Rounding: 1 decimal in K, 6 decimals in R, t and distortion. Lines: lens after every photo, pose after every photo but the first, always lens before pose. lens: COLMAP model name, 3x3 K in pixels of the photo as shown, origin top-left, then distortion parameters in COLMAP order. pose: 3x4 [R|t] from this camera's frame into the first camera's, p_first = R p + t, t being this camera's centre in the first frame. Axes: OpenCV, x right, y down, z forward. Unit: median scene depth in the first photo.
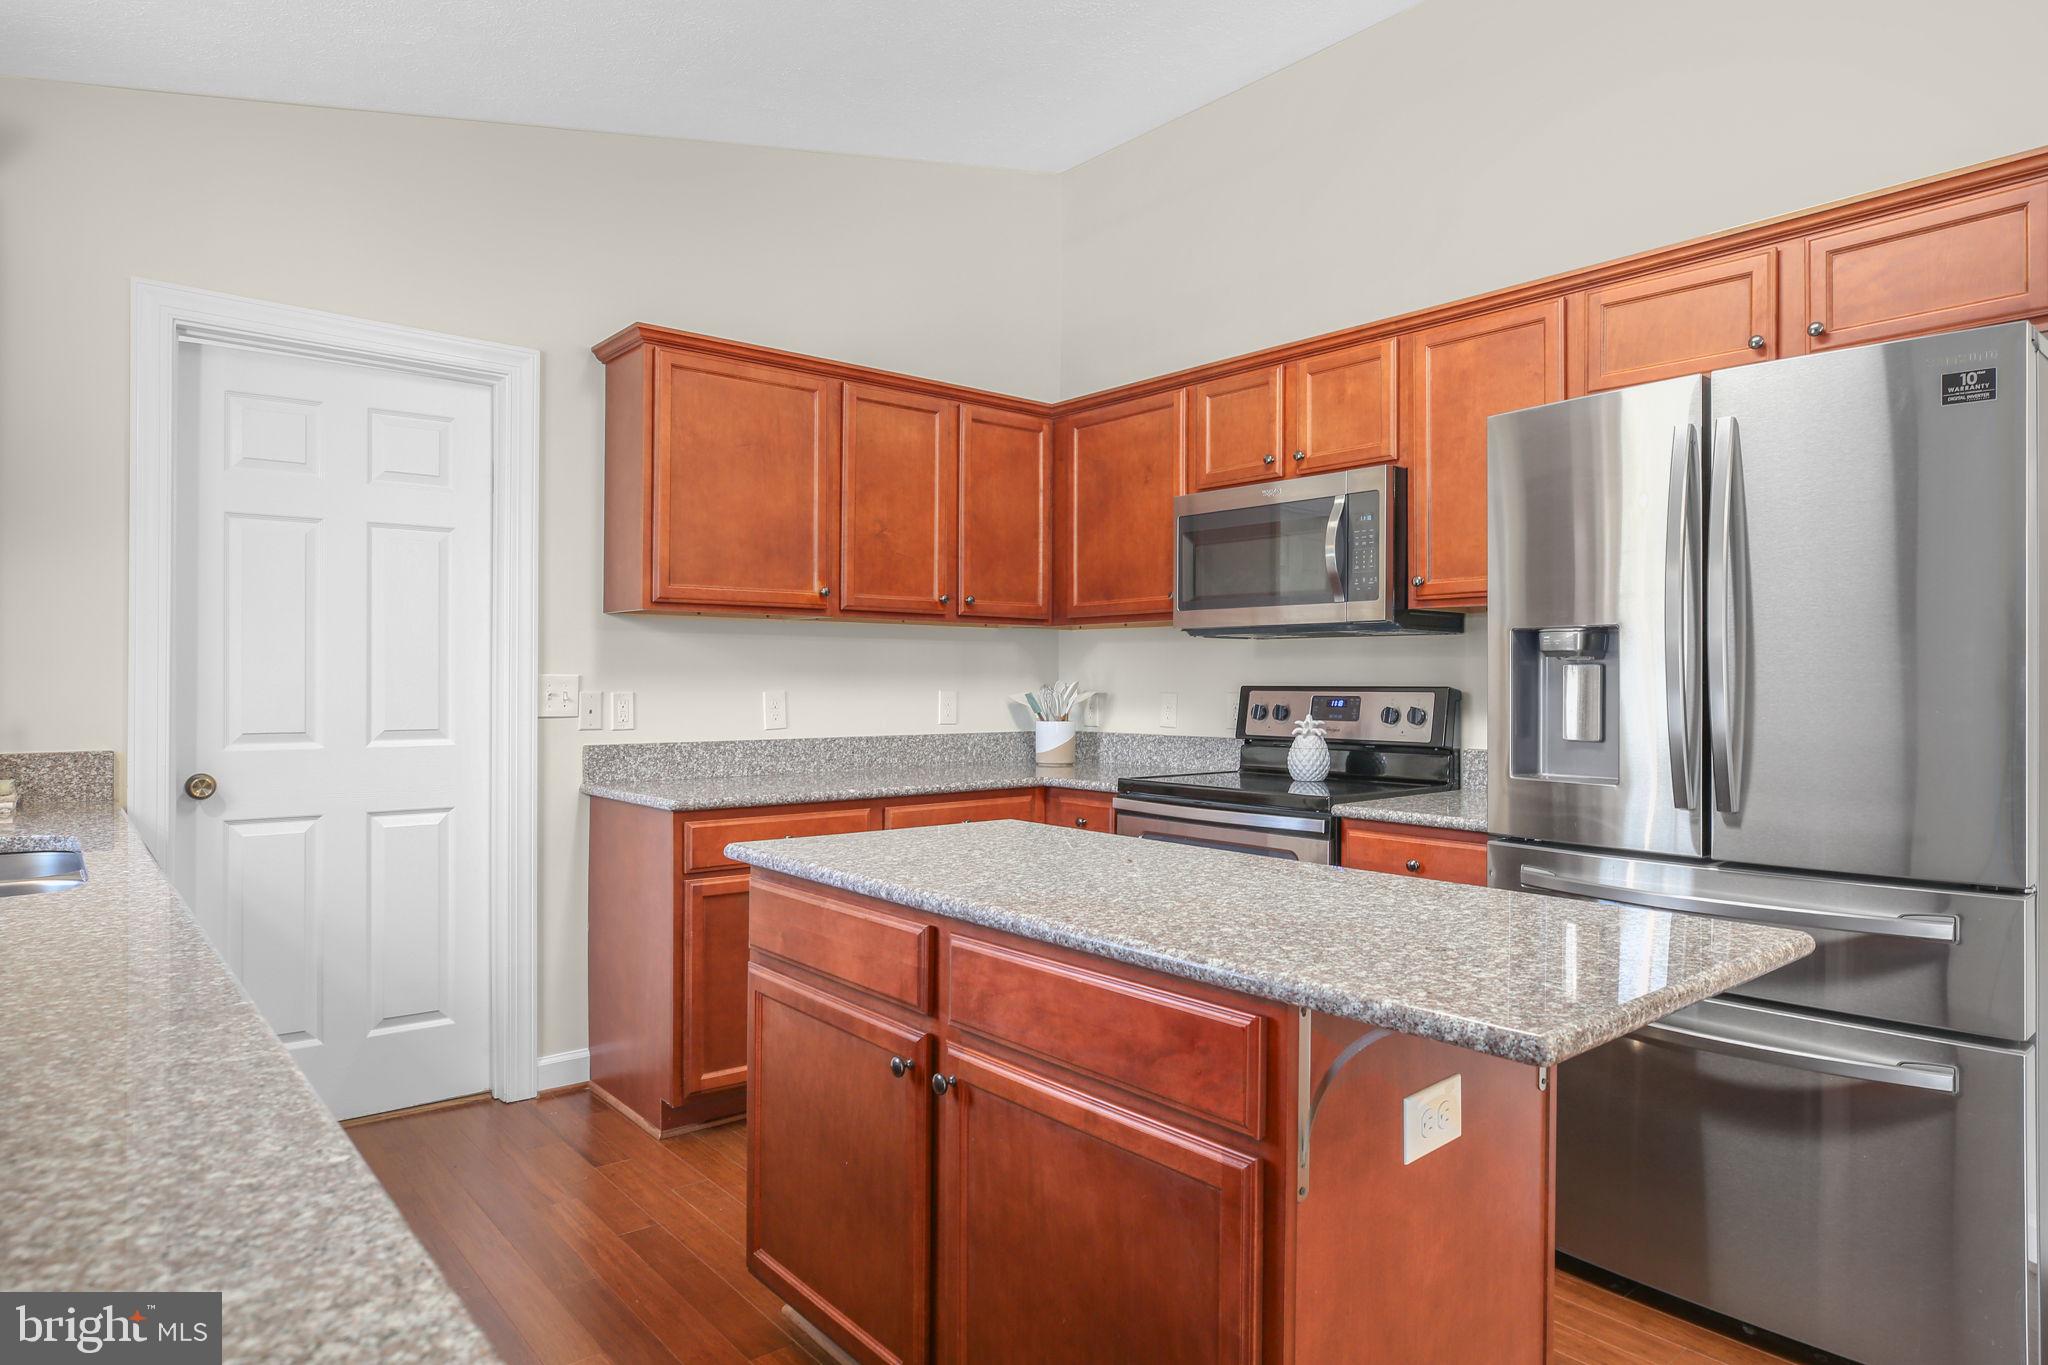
lens RADIAL K [[1208.2, 0, 1017.4], [0, 1208.2, 680.6], [0, 0, 1]] dist [-0.003831, -0.000256]
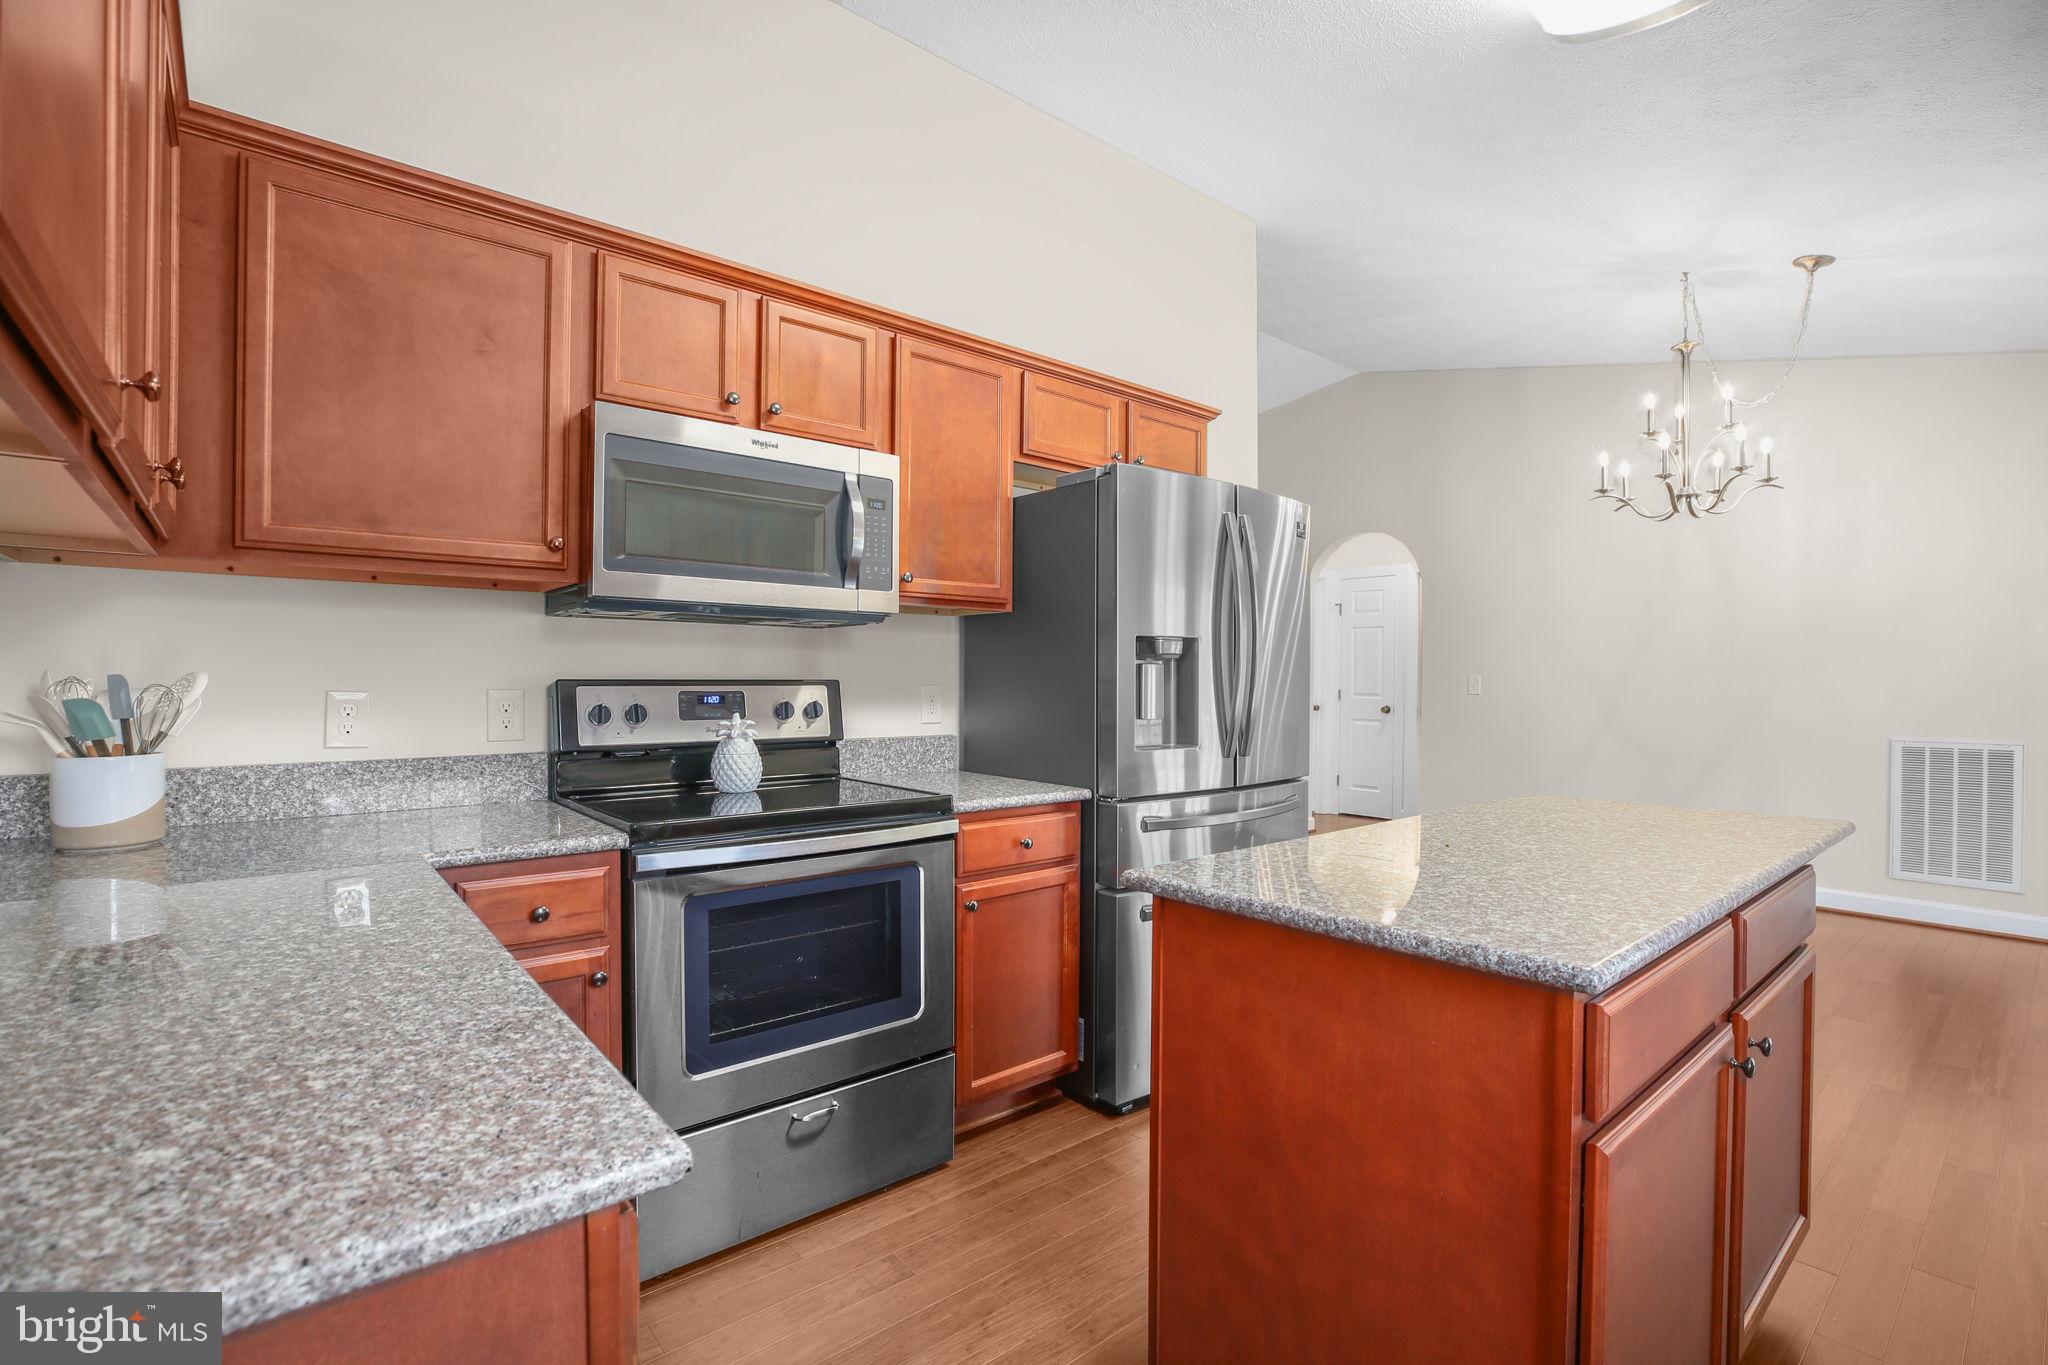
lens RADIAL K [[938.4, 0, 1017.8], [0, 938.4, 681.9], [0, 0, 1]] dist [-0.009787, 0.001530]
pose [[0.000537, -0.005218, 0.999986, -0.417297], [-0.004090, 0.999978, 0.005220, 0.001683], [-0.999991, -0.004093, 0.000515, 0.806681]]
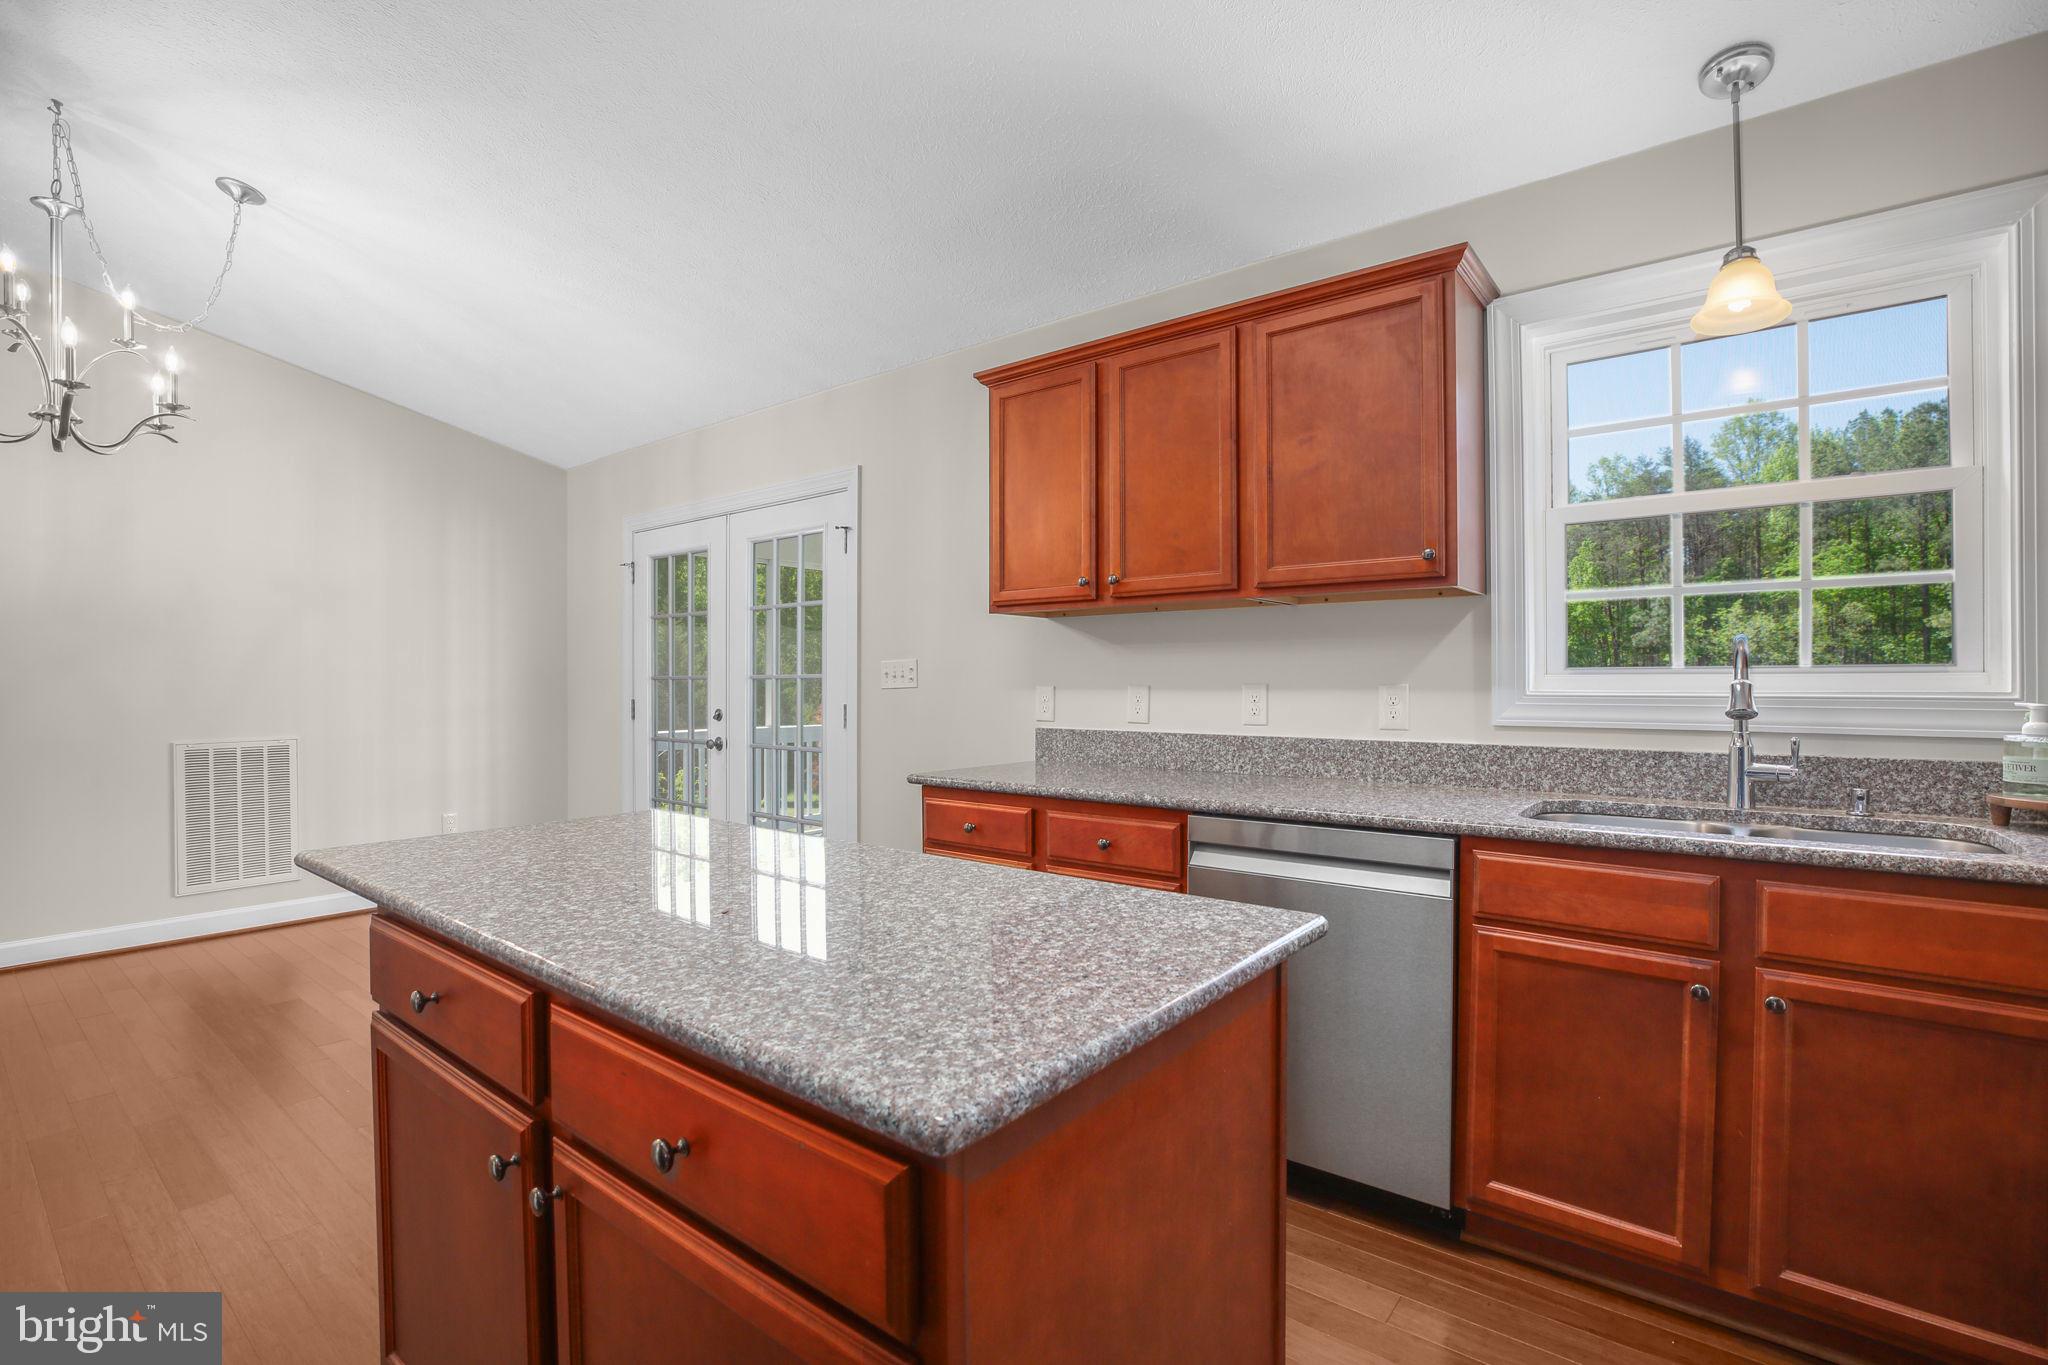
lens RADIAL K [[938.4, 0, 1036.7], [0, 938.4, 677.0], [0, 0, 1]] dist [-0.009787, 0.001530]
pose [[-0.978956, -0.002581, -0.204053, 0.027345], [-0.001837, 0.999991, -0.003833, 0.003234], [0.204061, -0.003378, -0.978952, 0.941692]]
